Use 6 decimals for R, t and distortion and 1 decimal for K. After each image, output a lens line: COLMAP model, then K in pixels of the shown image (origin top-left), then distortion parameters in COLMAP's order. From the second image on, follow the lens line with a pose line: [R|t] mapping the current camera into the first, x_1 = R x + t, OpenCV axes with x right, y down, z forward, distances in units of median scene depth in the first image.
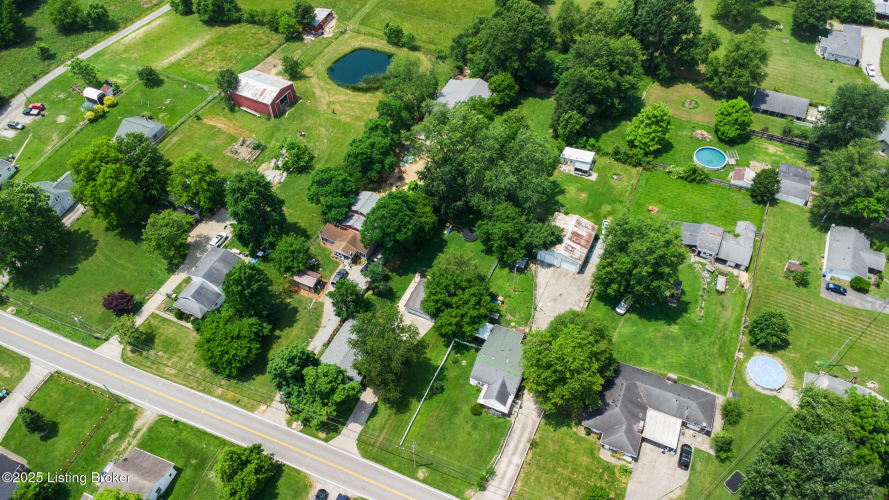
lens RADIAL K [[645.5, 0, 446.4], [0, 645.5, 250.0], [0, 0, 1]] dist [0.019985, -0.025974]
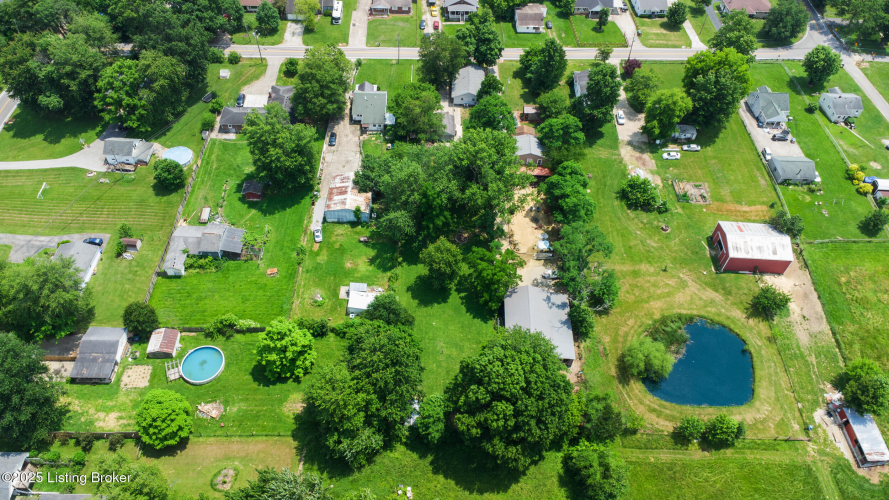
lens RADIAL K [[645.5, 0, 444.4], [0, 645.5, 249.7], [0, 0, 1]] dist [0.019985, -0.025974]
pose [[-0.909790, 0.291268, -0.295712, 0.395224], [-0.341886, -0.121876, 0.931805, -1.095171], [0.235365, 0.948846, 0.210461, 0.916658]]
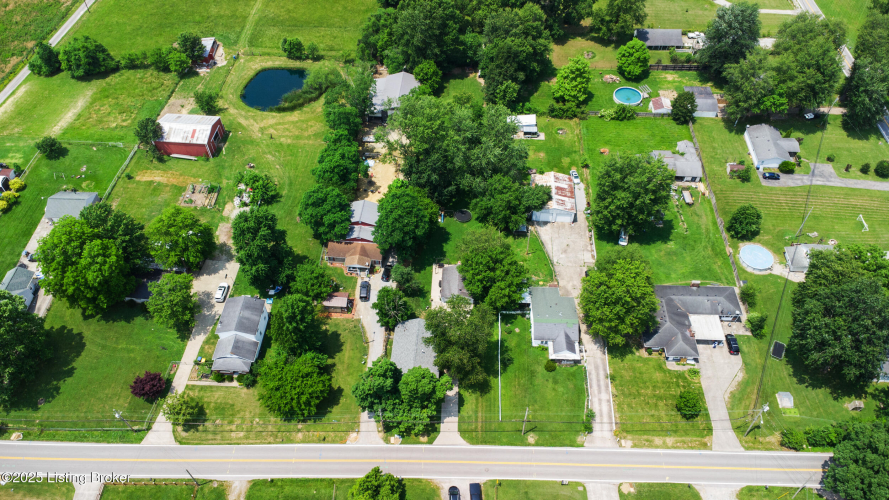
lens RADIAL K [[645.5, 0, 446.2], [0, 645.5, 250.2], [0, 0, 1]] dist [0.019985, -0.025974]
pose [[0.928250, -0.277444, 0.247744, -0.271112], [0.277977, 0.960001, 0.033561, -0.014254], [-0.247146, 0.037714, 0.968244, 0.013123]]
